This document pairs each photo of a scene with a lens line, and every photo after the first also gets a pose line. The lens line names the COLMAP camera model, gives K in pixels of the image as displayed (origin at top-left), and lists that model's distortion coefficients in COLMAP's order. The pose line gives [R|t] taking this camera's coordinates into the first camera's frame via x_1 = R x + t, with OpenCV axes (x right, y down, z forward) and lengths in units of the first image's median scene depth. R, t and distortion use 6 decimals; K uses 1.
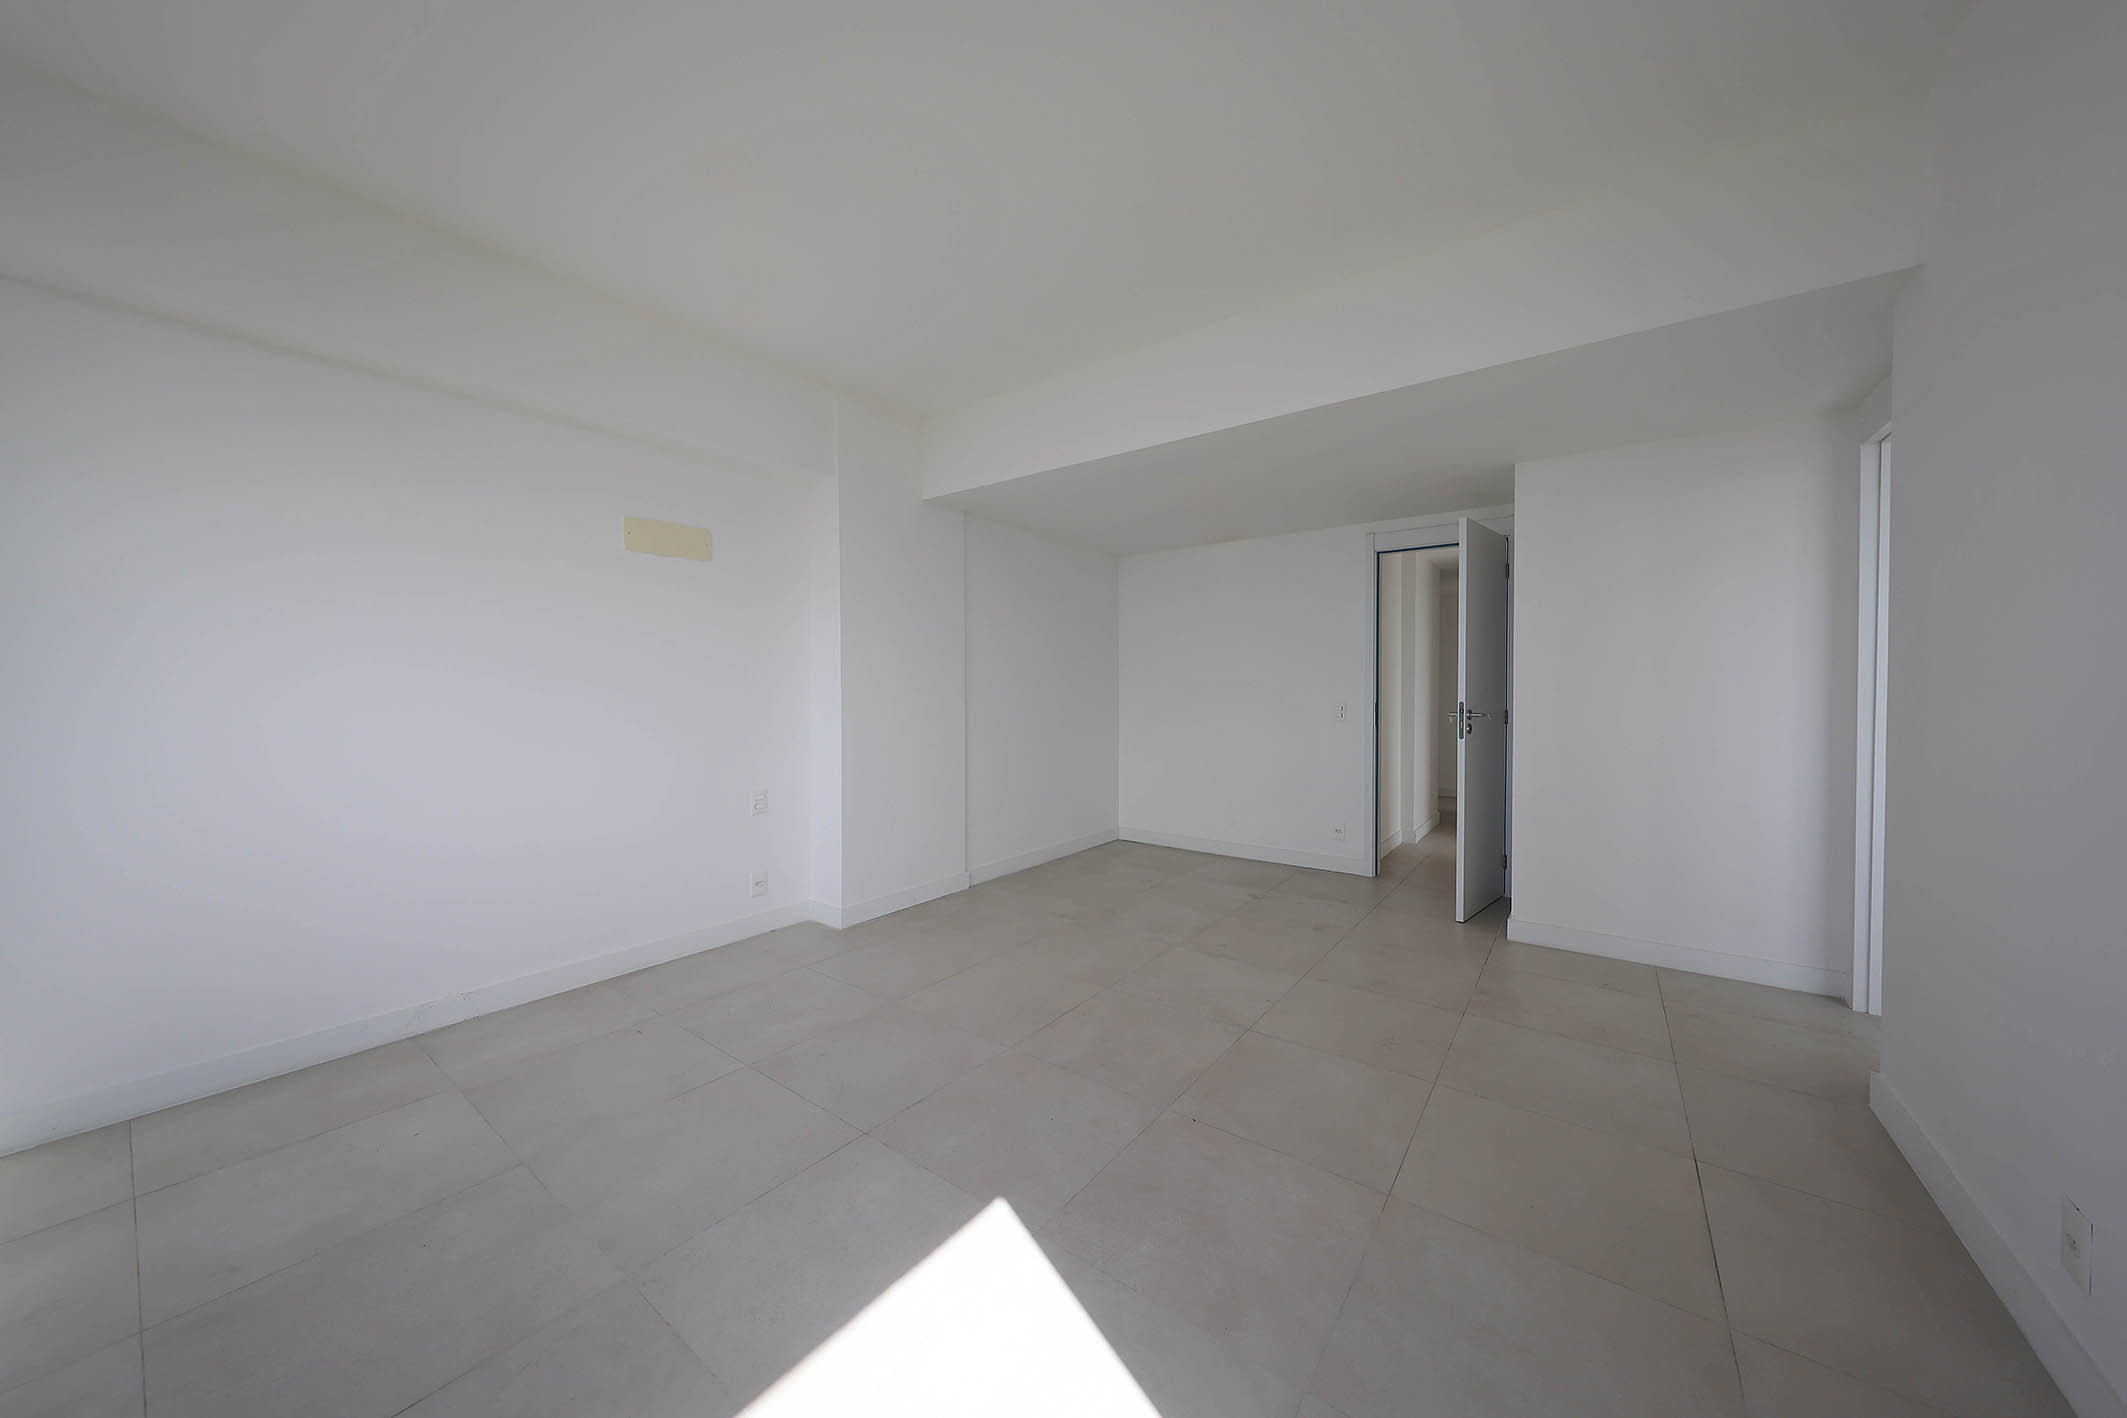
lens RADIAL K [[715.9, 0, 1065.4], [0, 715.9, 702.8], [0, 0, 1]] dist [0.001785, -0.000050]
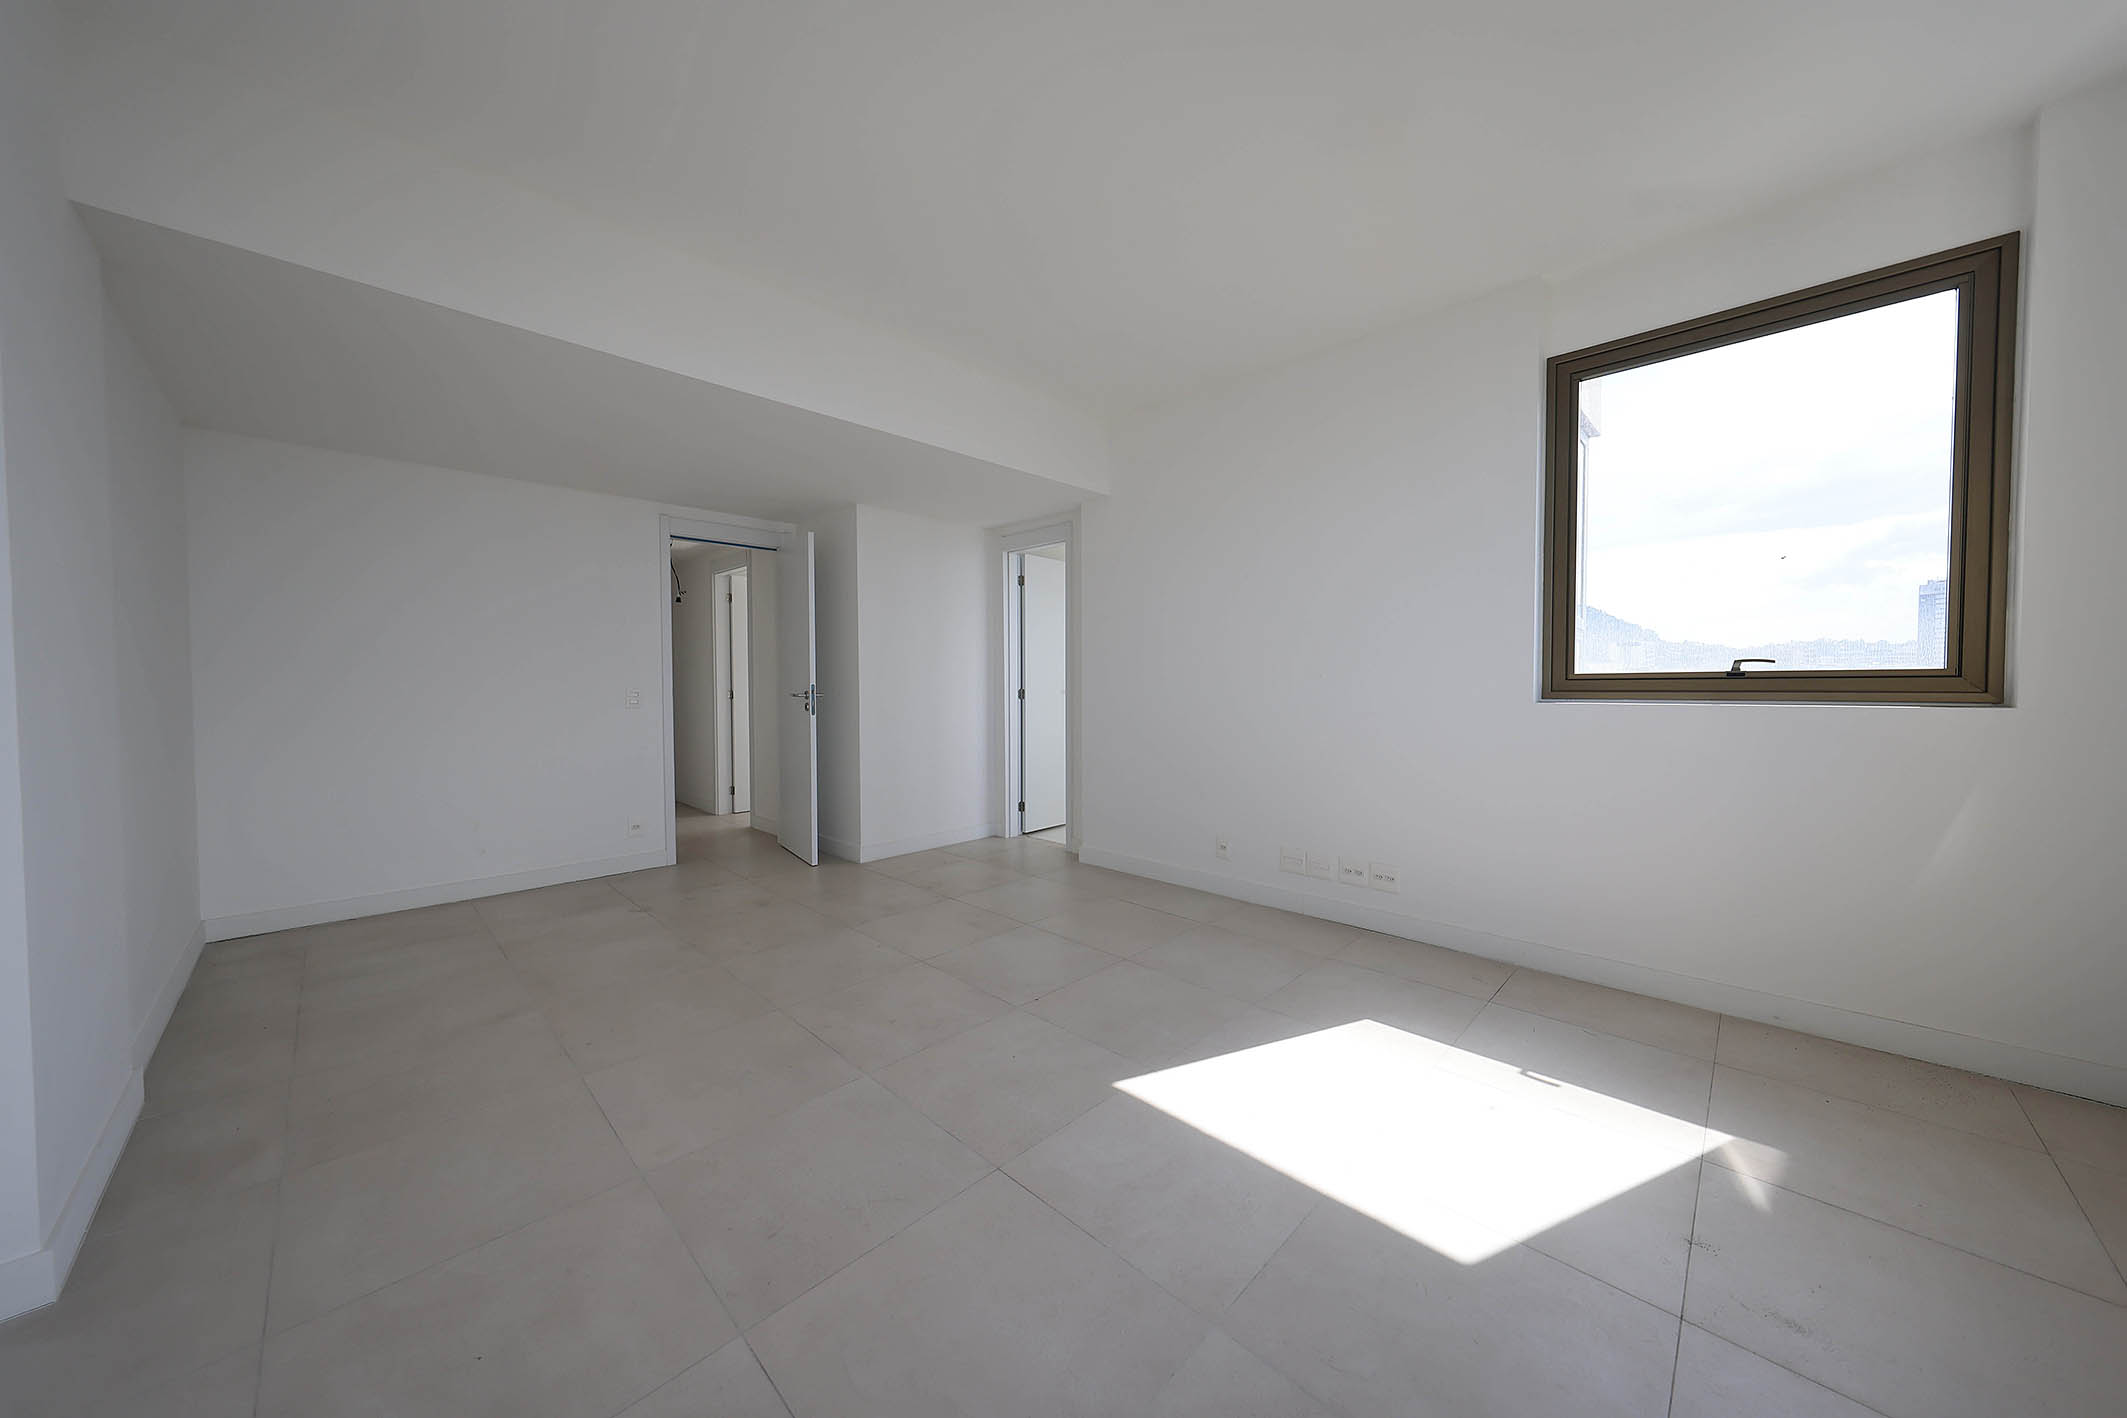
lens RADIAL K [[715.9, 0, 1065.4], [0, 715.9, 702.8], [0, 0, 1]] dist [0.001785, -0.000050]
pose [[0.124821, -0.032063, 0.991661, -0.523459], [0.017248, 0.999397, 0.030142, -0.000534], [-0.992029, 0.013342, 0.125299, 0.371381]]
